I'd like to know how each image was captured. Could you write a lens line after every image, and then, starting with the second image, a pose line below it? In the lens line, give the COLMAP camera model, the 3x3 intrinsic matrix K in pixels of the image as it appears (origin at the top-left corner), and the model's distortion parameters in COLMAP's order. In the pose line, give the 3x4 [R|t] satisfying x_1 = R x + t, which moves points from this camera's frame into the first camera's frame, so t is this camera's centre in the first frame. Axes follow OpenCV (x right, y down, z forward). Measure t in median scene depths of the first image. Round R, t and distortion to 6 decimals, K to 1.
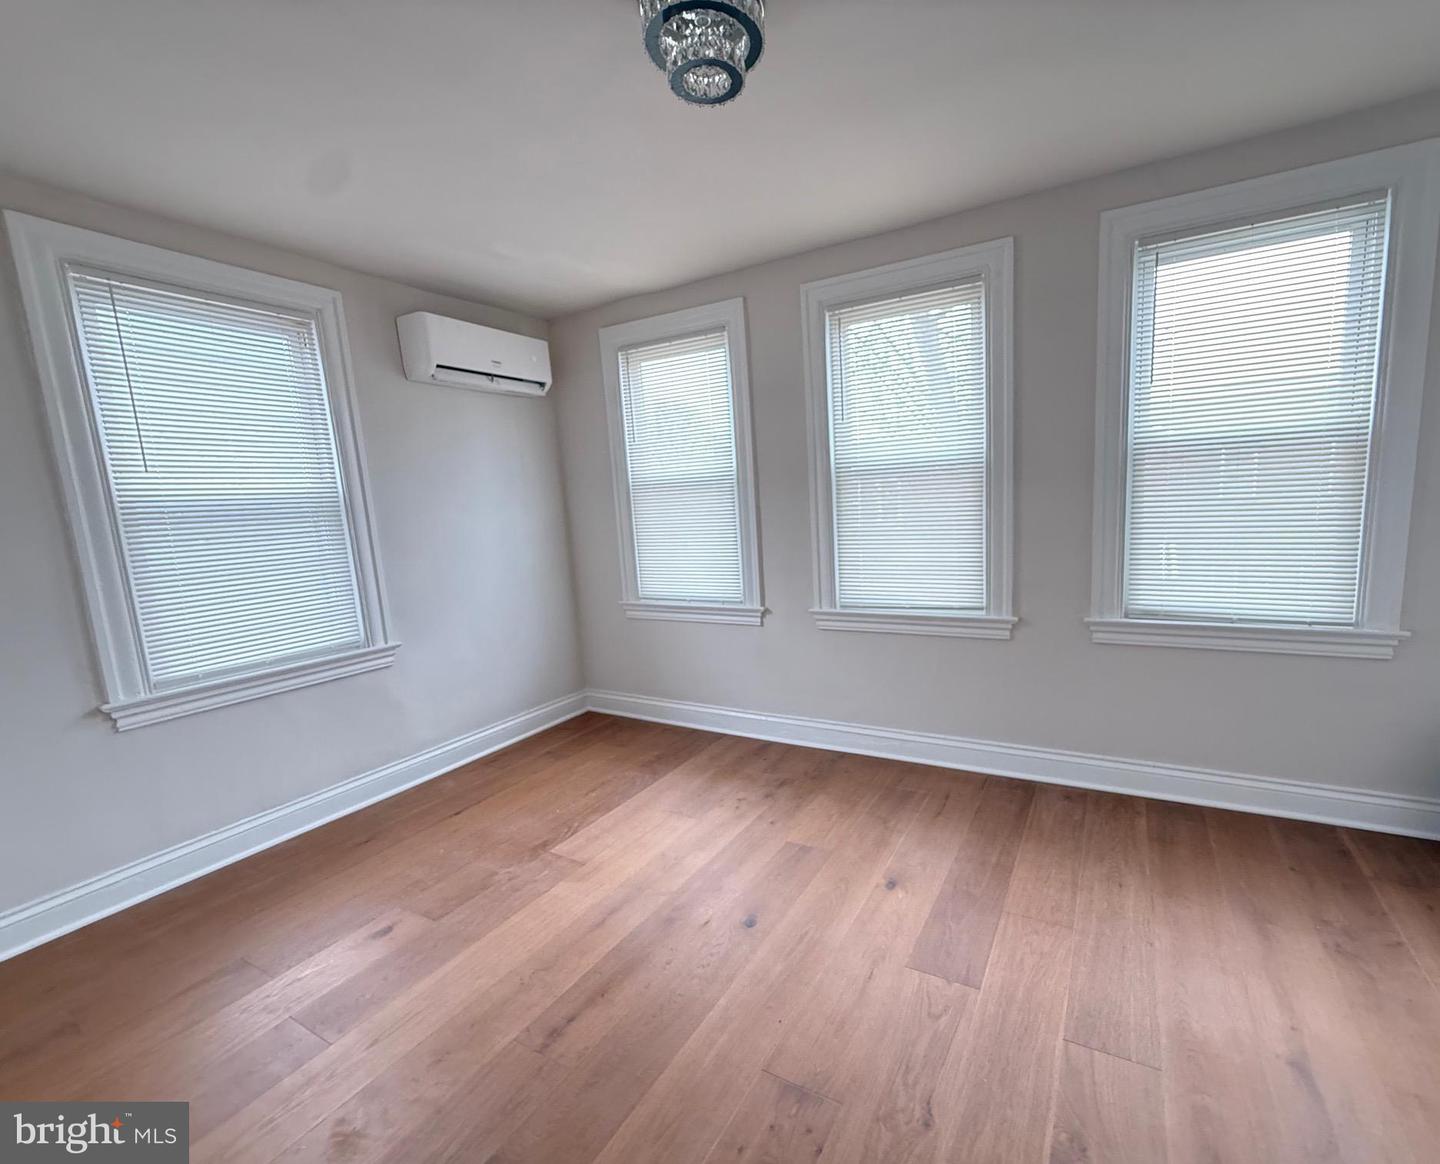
lens RADIAL K [[609.3, 0, 780.1], [0, 609.3, 589.6], [0, 0, 1]] dist [-0.002108, 0.000021]
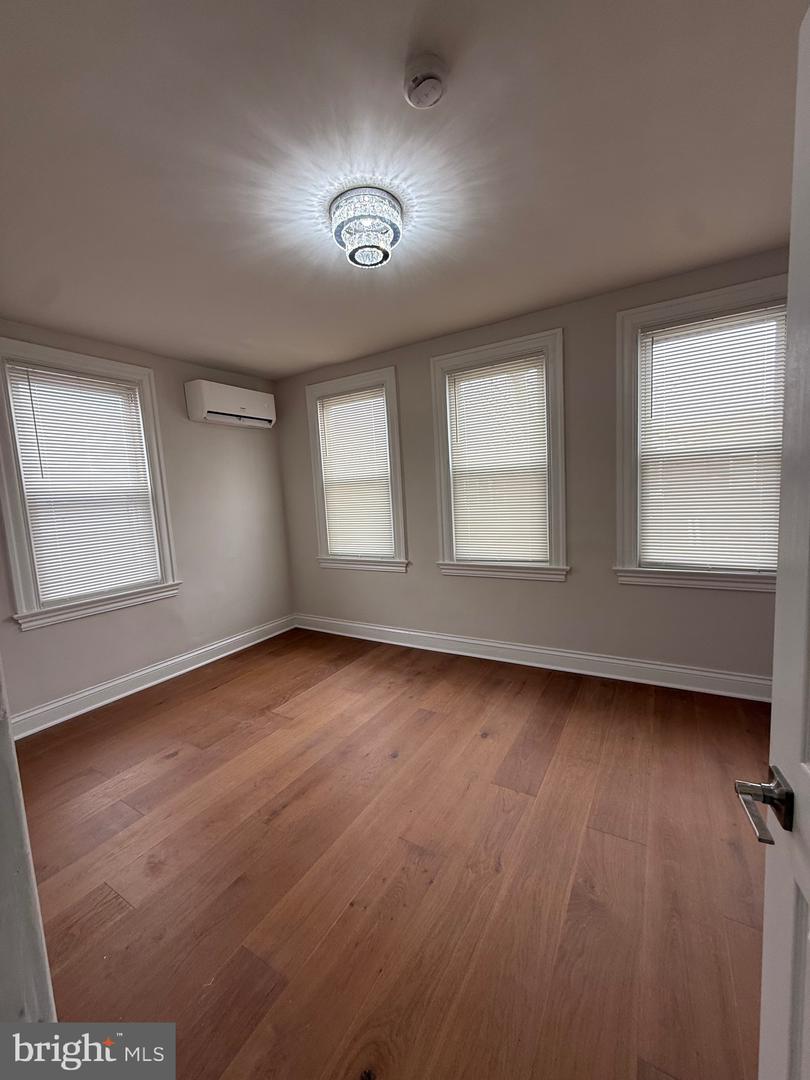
lens RADIAL K [[432.7, 0, 407.6], [0, 432.7, 538.1], [0, 0, 1]] dist [-0.002057, -0.000132]
pose [[0.998744, 0.000857, -0.050097, 0.037438], [-0.002727, 0.999302, -0.037267, 0.016180], [0.050030, 0.037357, 0.998049, -0.140827]]
